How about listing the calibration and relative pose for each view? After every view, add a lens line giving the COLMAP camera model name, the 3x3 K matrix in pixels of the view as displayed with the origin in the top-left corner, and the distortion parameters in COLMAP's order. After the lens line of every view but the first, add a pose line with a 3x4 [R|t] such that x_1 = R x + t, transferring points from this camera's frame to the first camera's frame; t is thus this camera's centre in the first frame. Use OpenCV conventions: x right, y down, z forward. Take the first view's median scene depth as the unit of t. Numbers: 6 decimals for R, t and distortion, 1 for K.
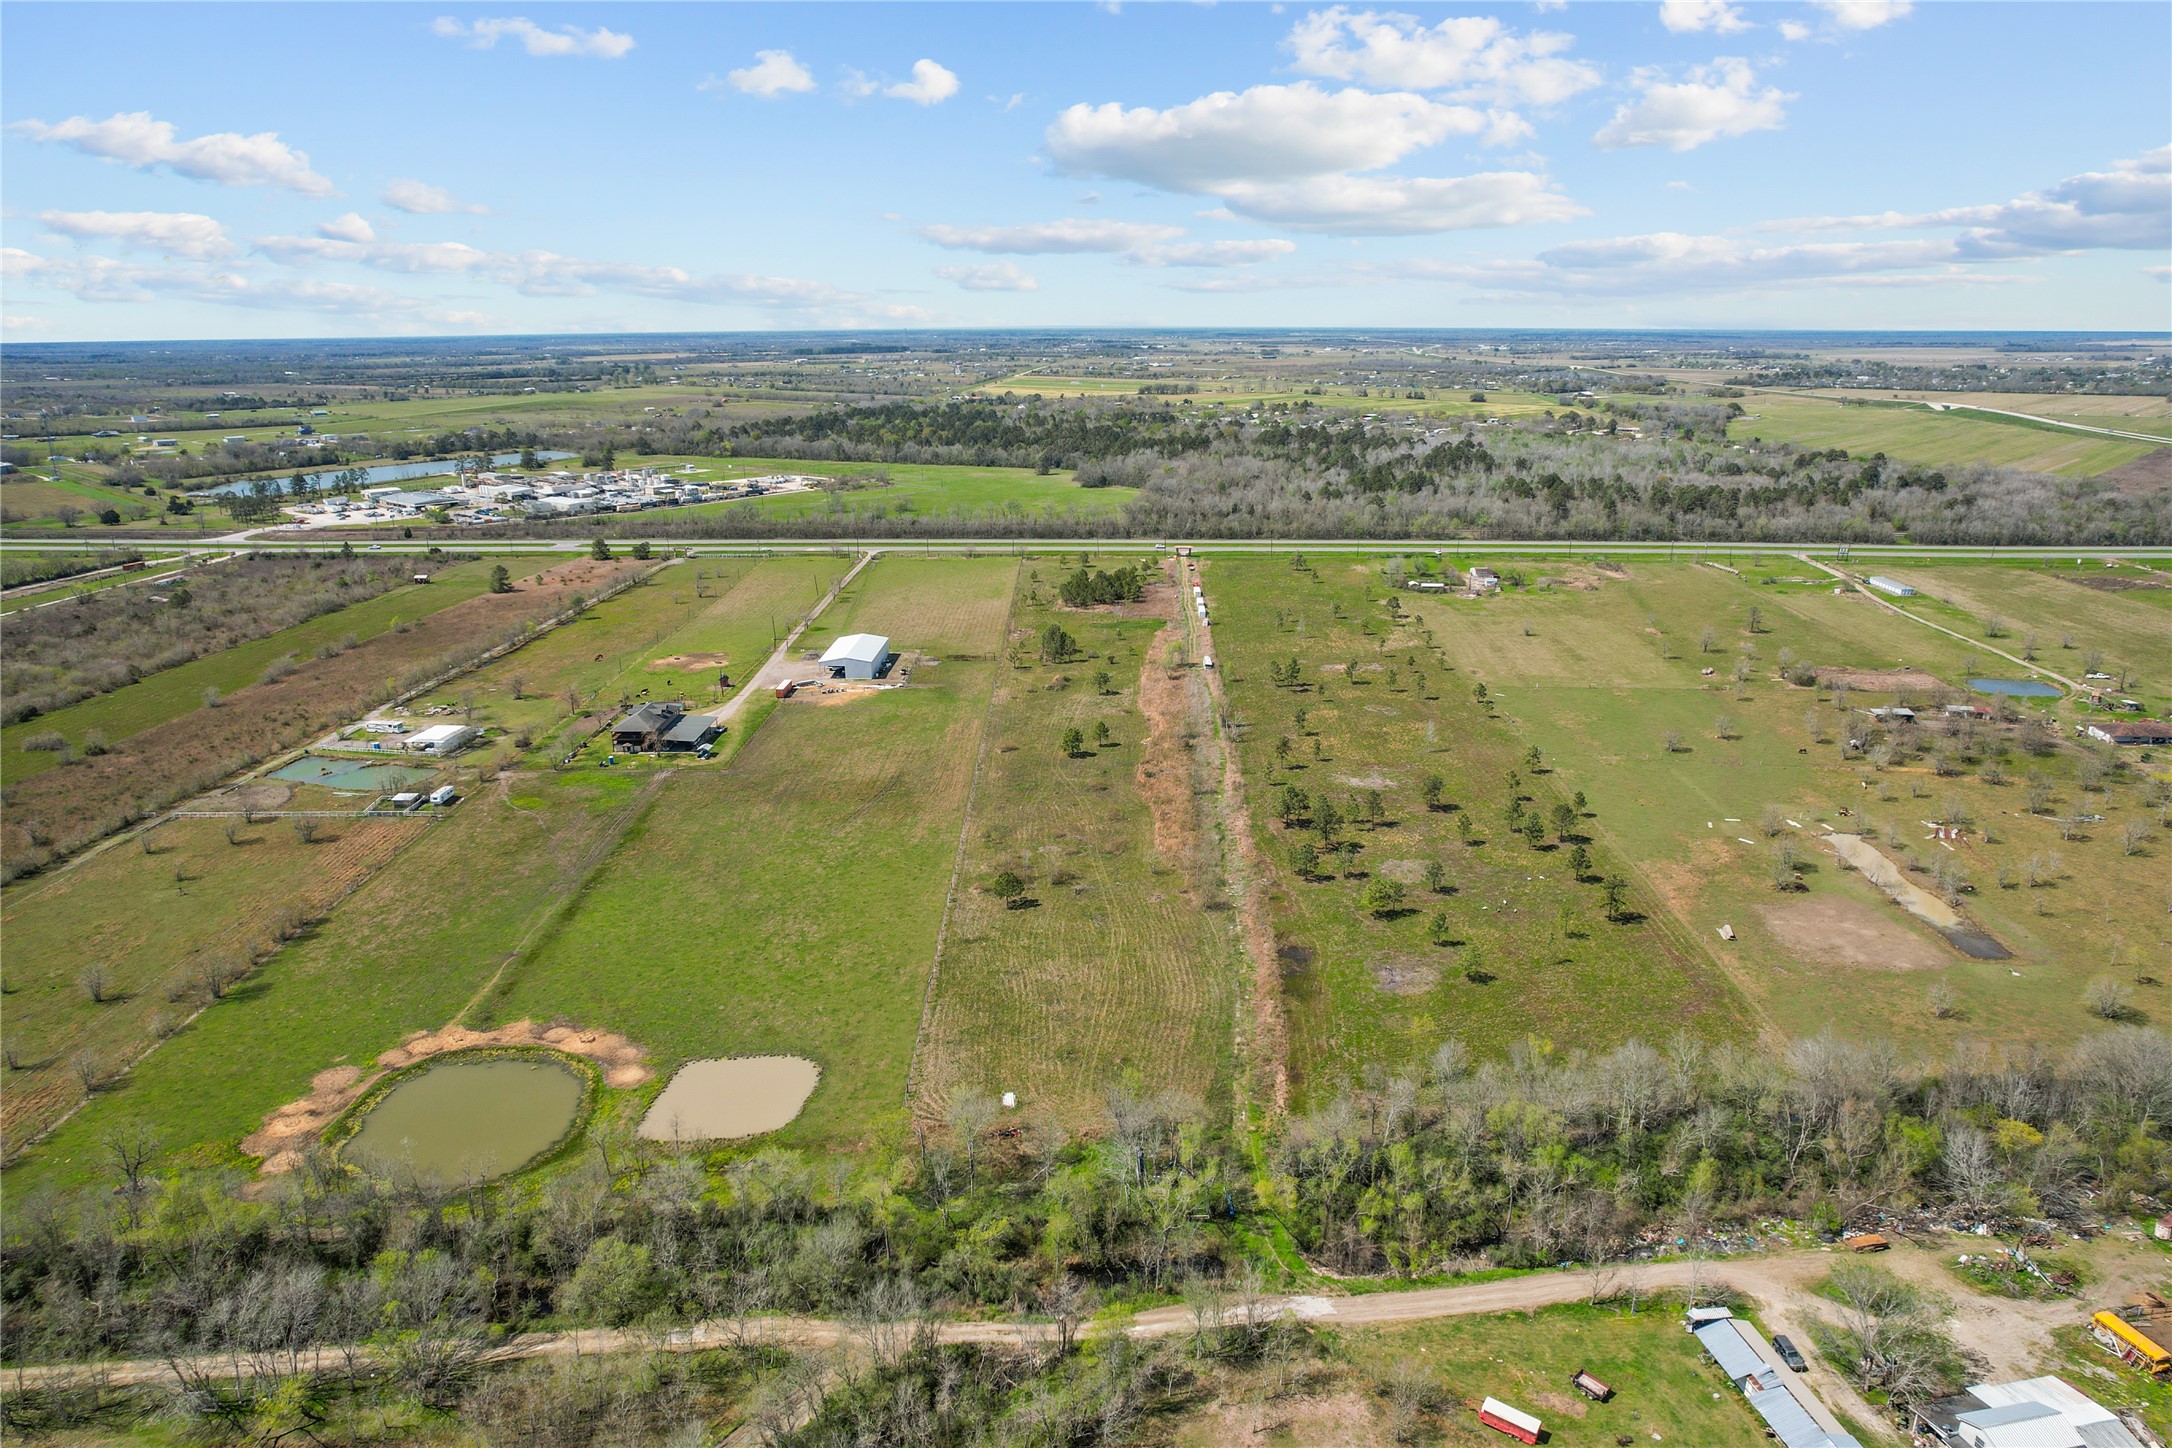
lens RADIAL K [[1565.5, 0, 1086.0], [0, 1565.5, 724.0], [0, 0, 1]] dist [-0.048839, -0.000591]
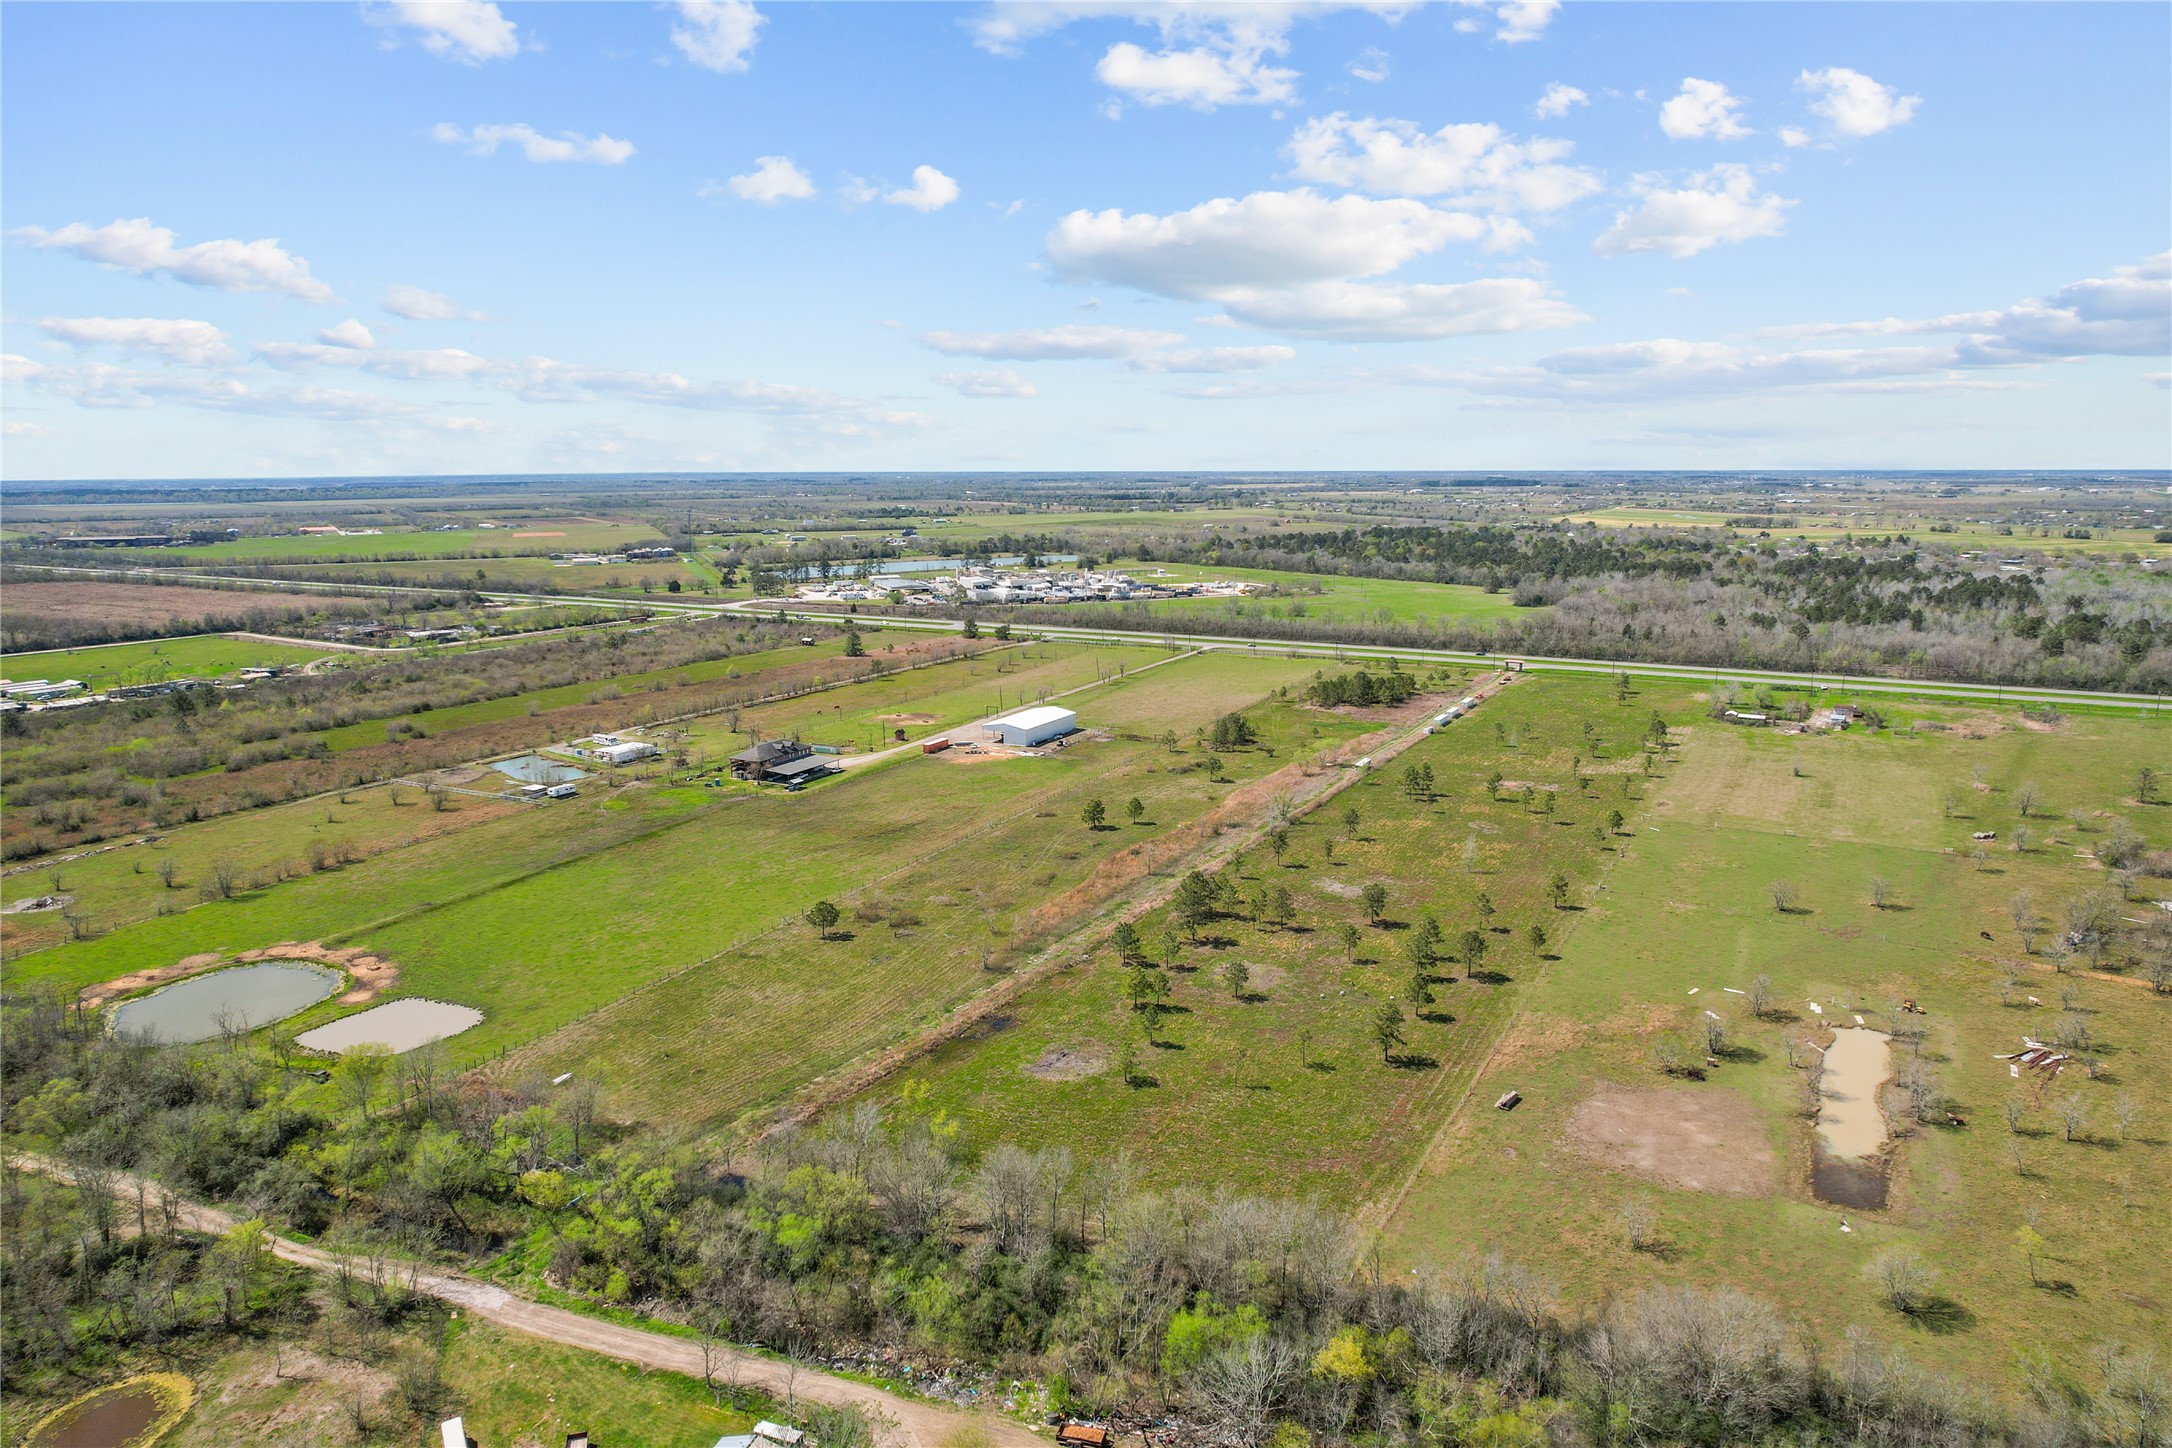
lens RADIAL K [[1392.2, 0, 1086.0], [0, 1392.2, 724.0], [0, 0, 1]] dist [-0.074323, 0.070830]
pose [[0.877927, 0.082985, -0.471548, 0.270468], [-0.114285, 0.992718, -0.038073, -0.008464], [0.464955, 0.087316, 0.881018, 0.096504]]
